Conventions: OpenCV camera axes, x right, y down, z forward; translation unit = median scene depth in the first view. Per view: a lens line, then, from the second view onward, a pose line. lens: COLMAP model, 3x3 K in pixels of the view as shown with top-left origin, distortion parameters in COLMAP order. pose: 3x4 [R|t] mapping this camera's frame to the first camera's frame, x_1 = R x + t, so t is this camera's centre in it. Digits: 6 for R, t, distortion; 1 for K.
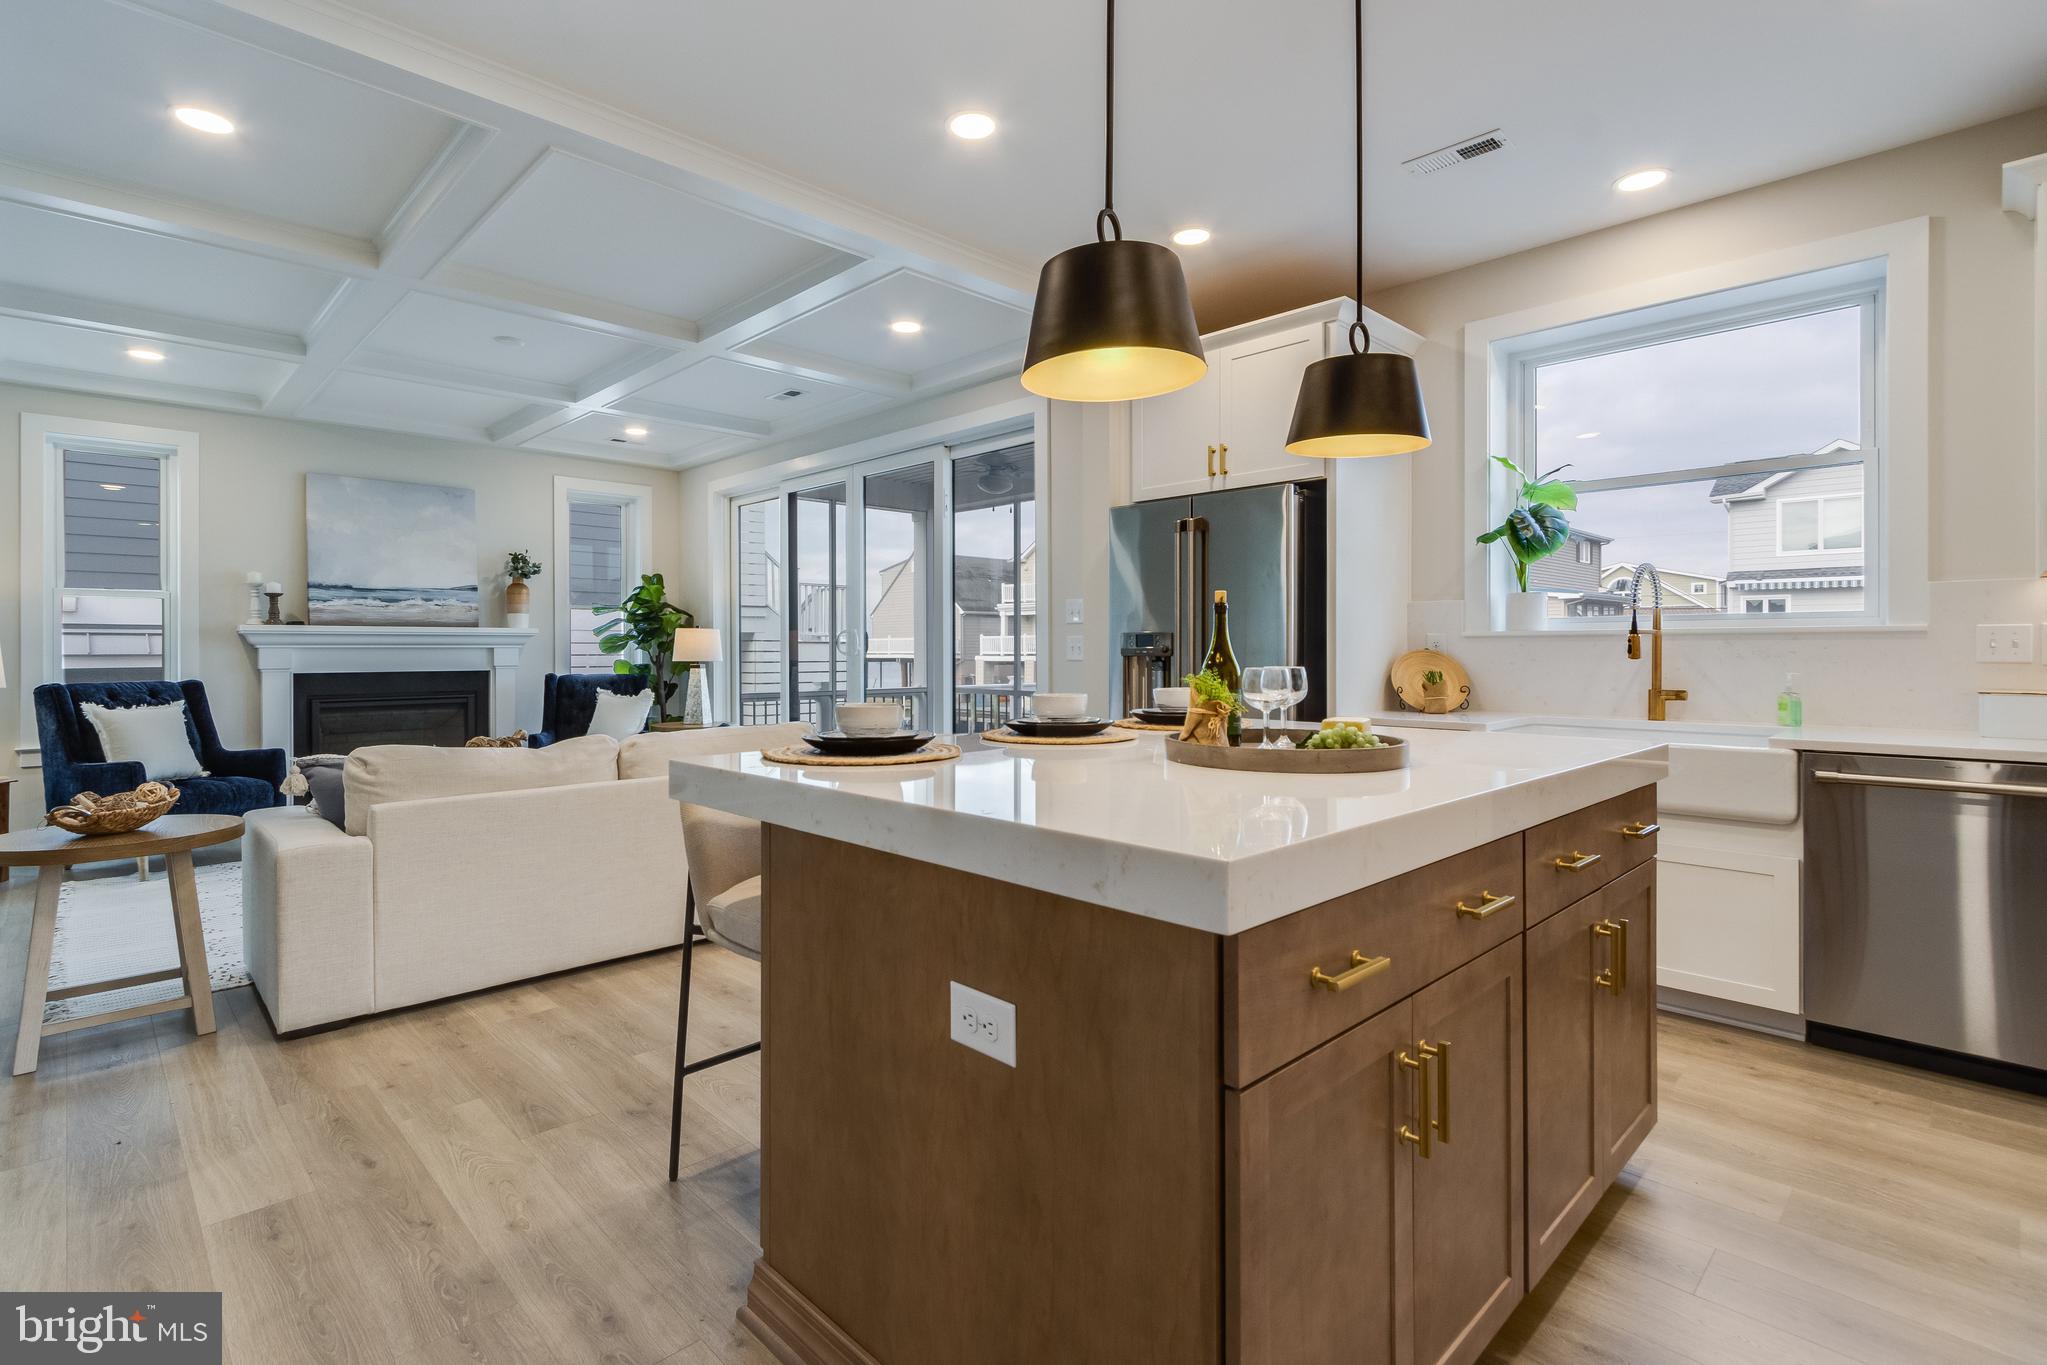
lens RADIAL K [[967.7, 0, 993.0], [0, 967.7, 651.3], [0, 0, 1]] dist [0.015533, -0.005551]
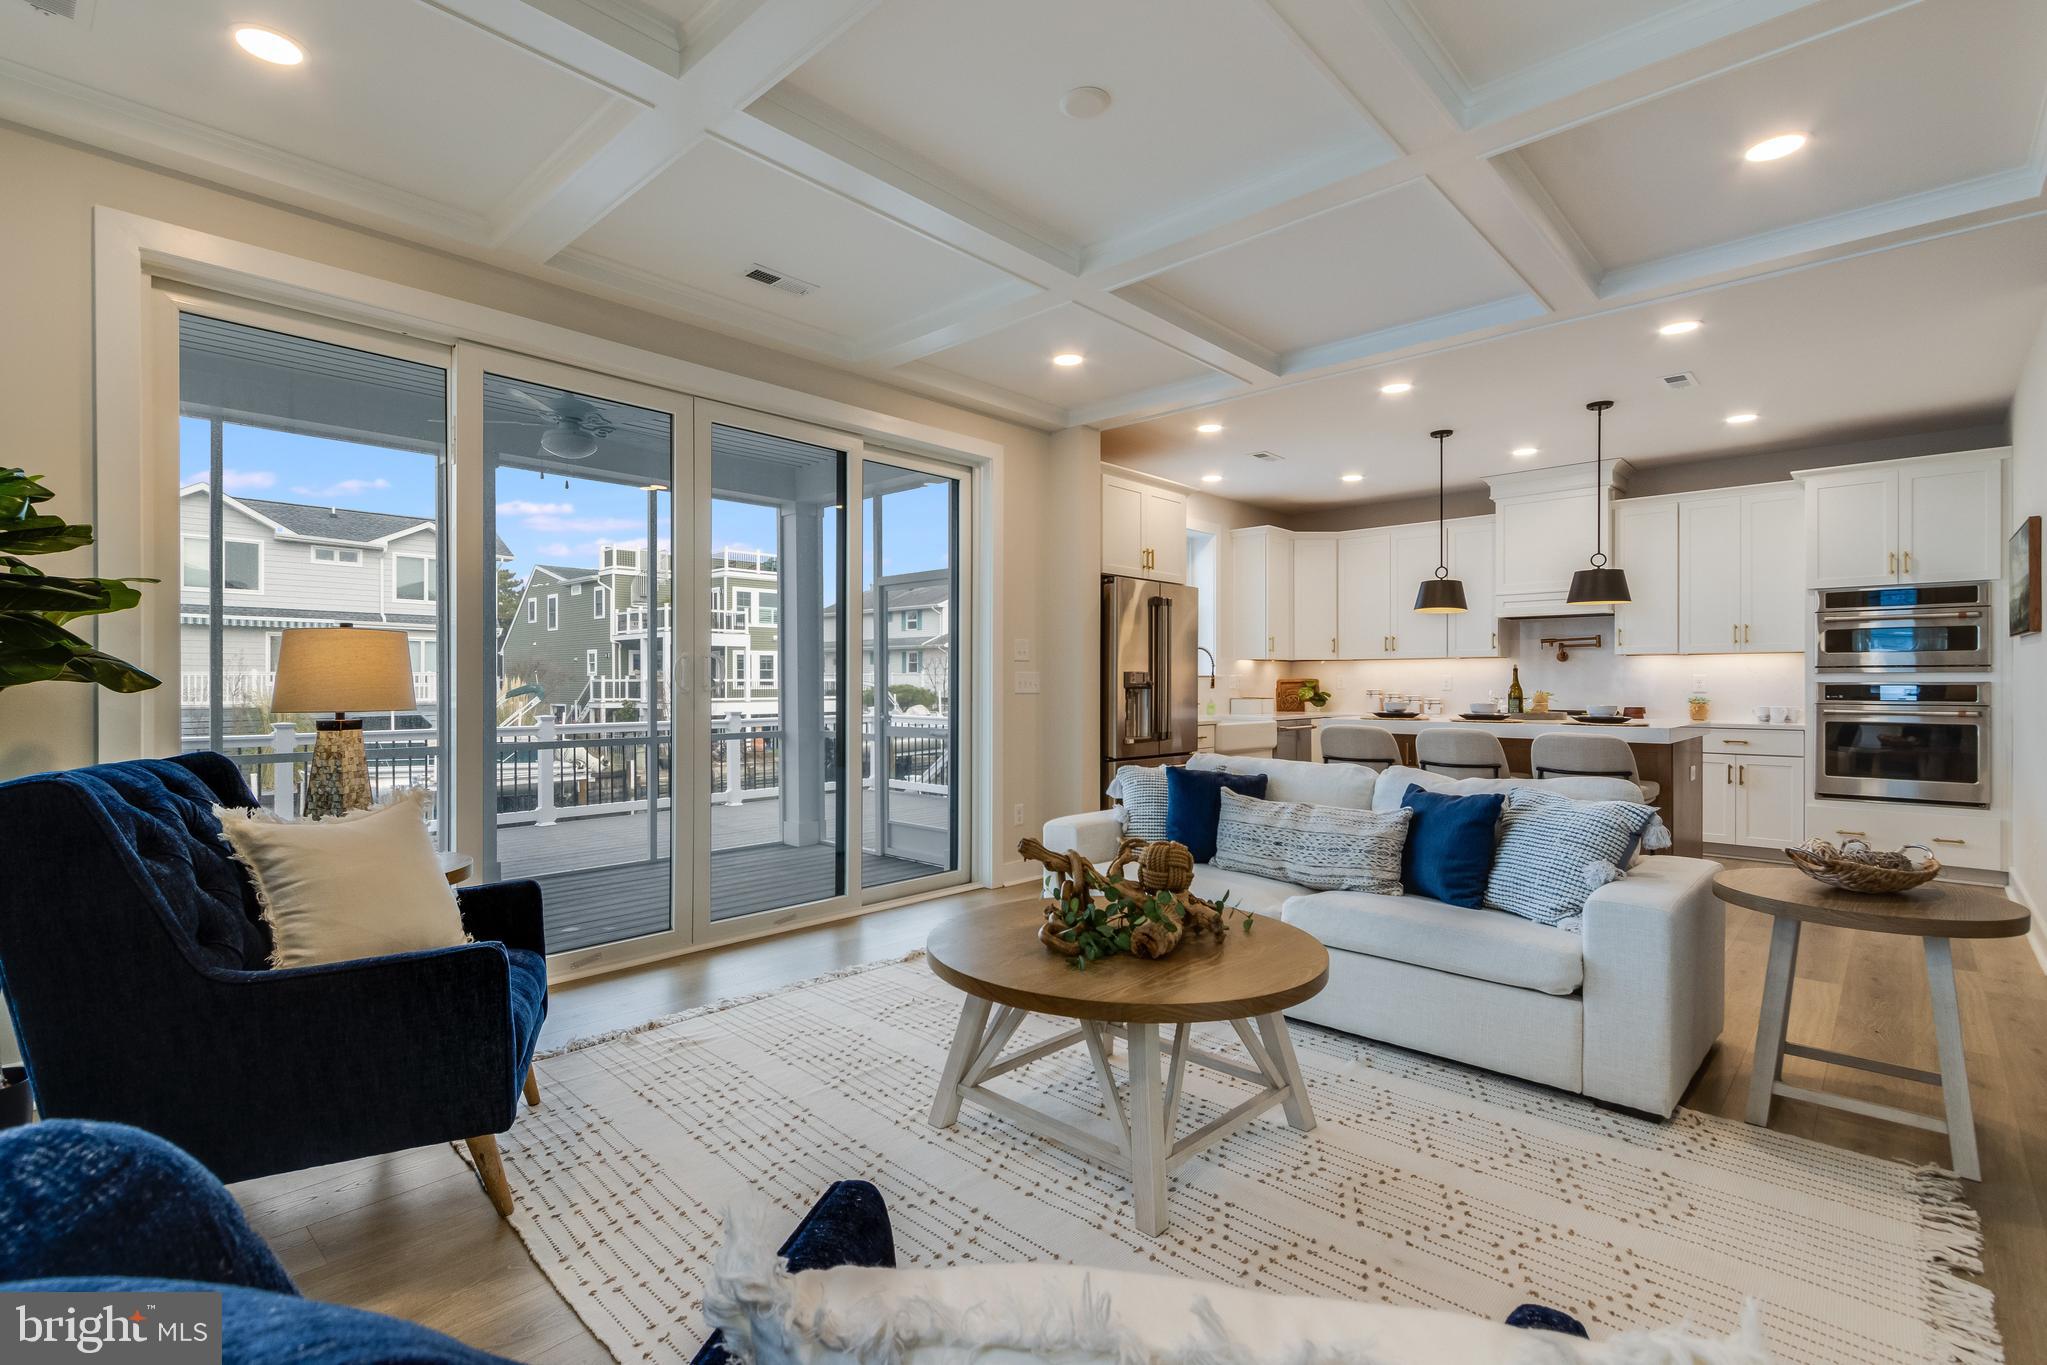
lens RADIAL K [[950.1, 0, 994.2], [0, 950.1, 681.3], [0, 0, 1]] dist [0.011961, -0.000267]
pose [[-0.051200, 0.003212, 0.998683, -0.788000], [0.001373, 0.999994, -0.003146, -0.000702], [-0.998687, 0.001210, -0.051204, 0.833620]]
